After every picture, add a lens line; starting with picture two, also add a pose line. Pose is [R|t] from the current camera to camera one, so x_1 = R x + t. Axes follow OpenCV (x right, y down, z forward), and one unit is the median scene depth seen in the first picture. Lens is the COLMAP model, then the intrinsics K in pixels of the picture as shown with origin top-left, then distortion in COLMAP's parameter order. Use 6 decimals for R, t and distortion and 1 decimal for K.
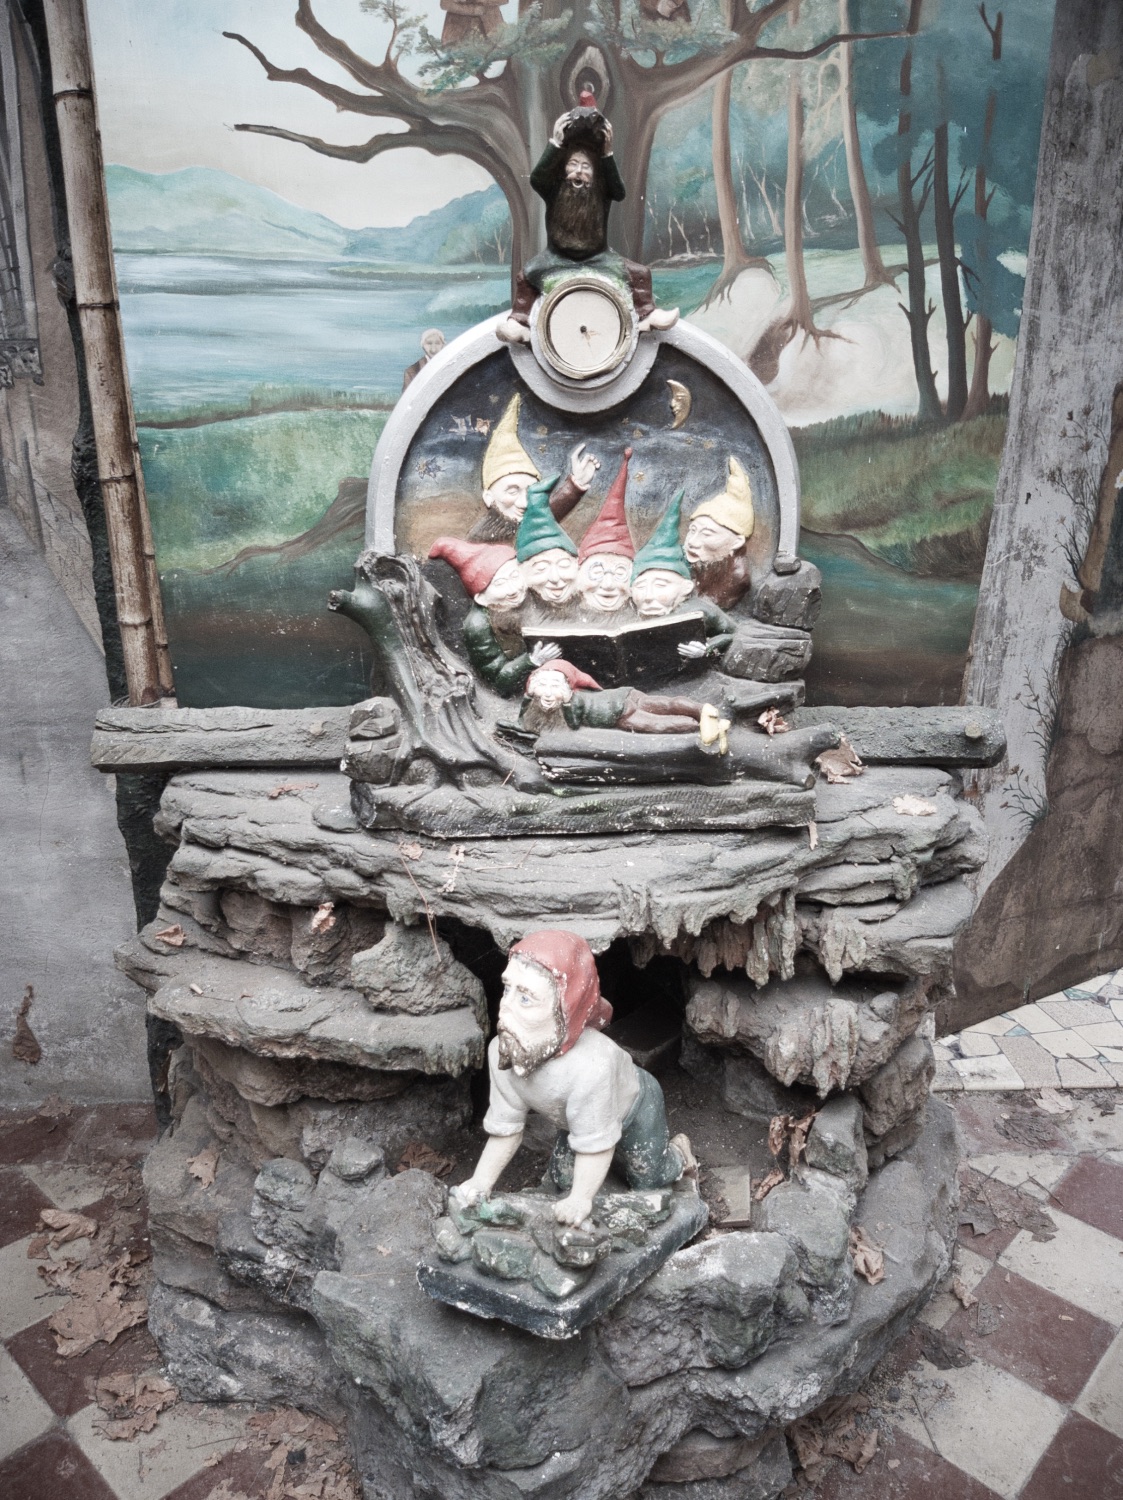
lens RADIAL K [[1171.0, 0, 552.7], [0, 1171.0, 747.0], [0, 0, 1]] dist [0.088133, -0.166625]
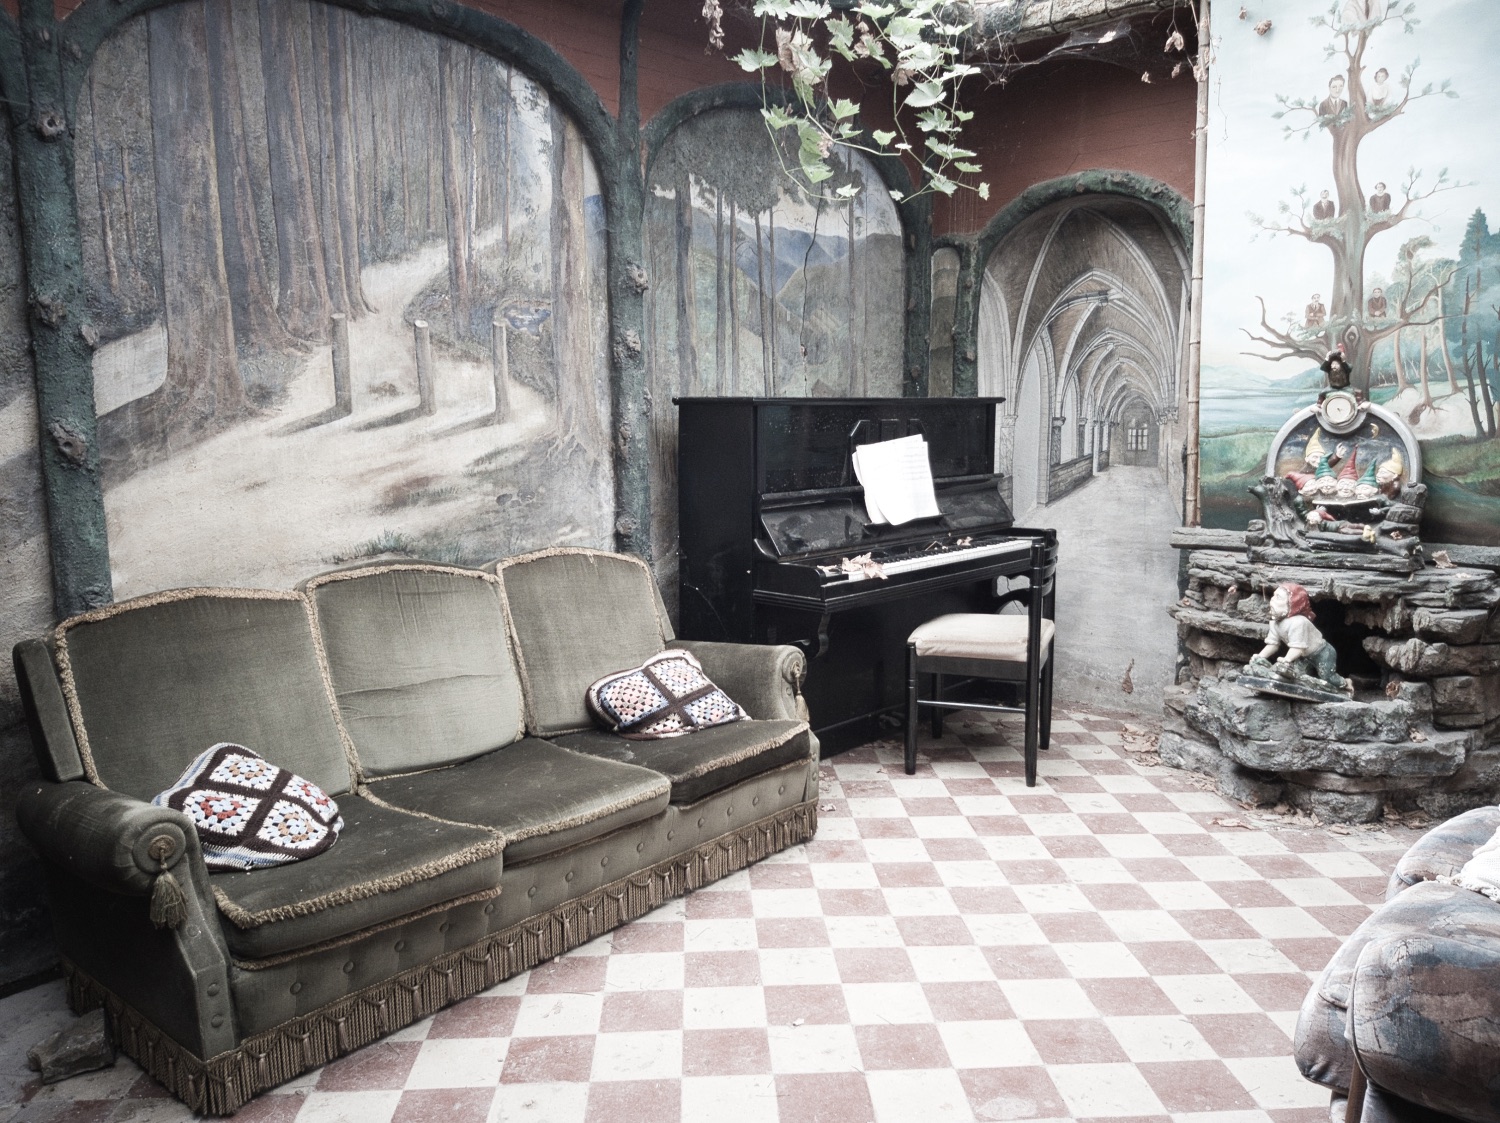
lens RADIAL K [[1171.0, 0, 741.3], [0, 1171.0, 583.5], [0, 0, 1]] dist [0.088133, -0.166625]
pose [[0.722992, 0.091902, -0.684717, 1.037716], [-0.192859, 0.978559, -0.072298, 0.623510], [0.663392, 0.184325, 0.725214, -2.203477]]
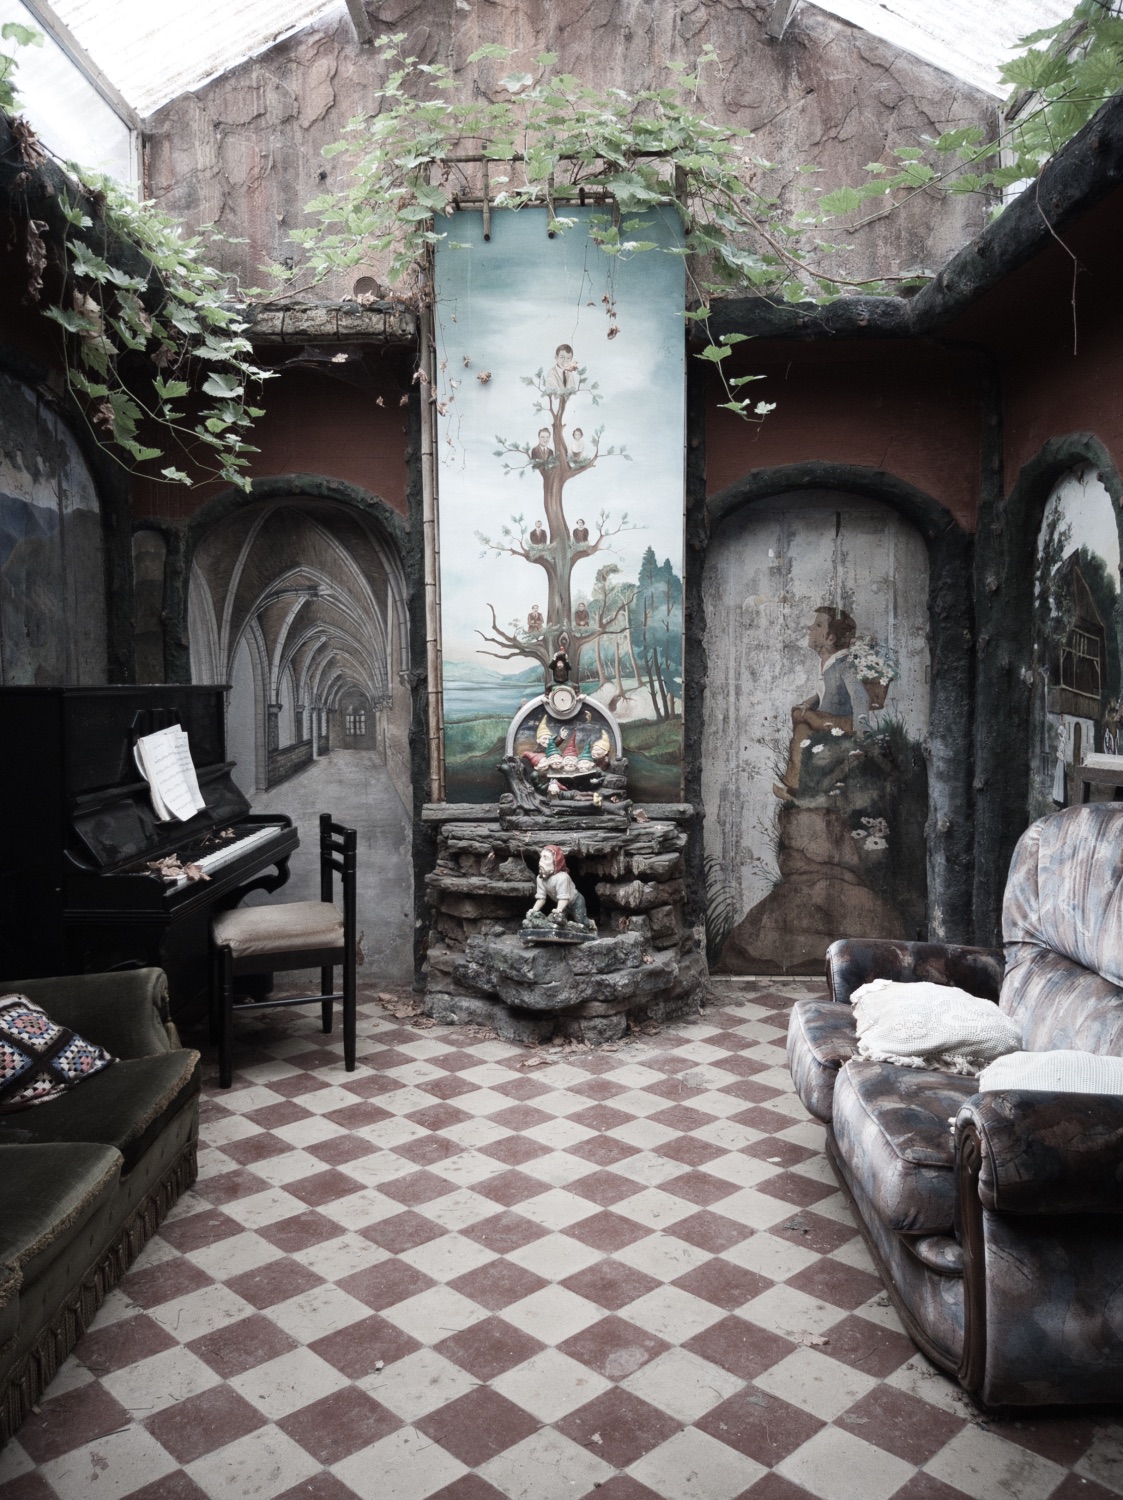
lens RADIAL K [[1168.8, 0, 561.5], [0, 1168.8, 750.0], [0, 0, 1]] dist [0.160108, -0.334858]
pose [[0.999116, -0.005944, -0.041616, 0.172921], [-0.004015, 0.971936, -0.235210, 0.686164], [0.041846, 0.235169, 0.971053, -2.586212]]
